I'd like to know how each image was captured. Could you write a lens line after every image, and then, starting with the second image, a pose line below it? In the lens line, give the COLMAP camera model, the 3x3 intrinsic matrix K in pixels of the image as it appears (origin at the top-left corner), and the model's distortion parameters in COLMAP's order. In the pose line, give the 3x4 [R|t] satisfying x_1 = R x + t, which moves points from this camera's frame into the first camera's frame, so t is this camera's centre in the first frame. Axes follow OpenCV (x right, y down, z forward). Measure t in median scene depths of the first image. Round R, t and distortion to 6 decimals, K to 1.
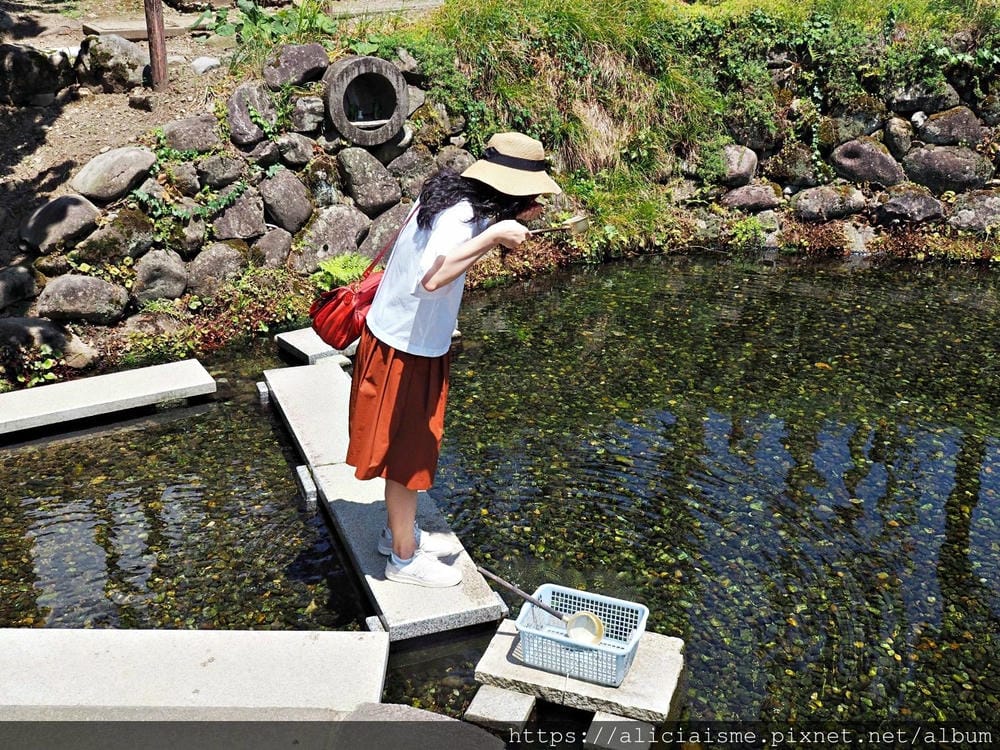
lens RADIAL K [[1238.7, 0, 500.0], [0, 1238.7, 375.0], [0, 0, 1]] dist [0.222362, -0.356438]
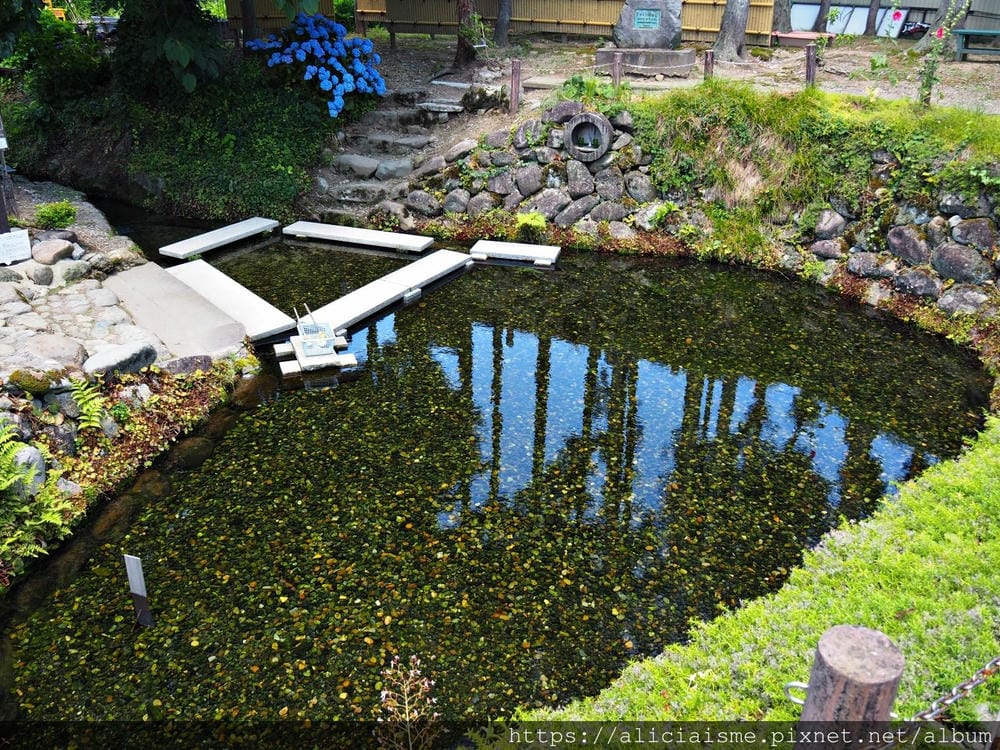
lens RADIAL K [[1238.7, 0, 500.0], [0, 1238.7, 375.0], [0, 0, 1]] dist [0.222362, -0.356438]
pose [[0.548313, 0.300067, -0.780585, 1.336103], [-0.305625, 0.940744, 0.146951, -0.120151], [0.778425, 0.157991, 0.607530, -0.146884]]
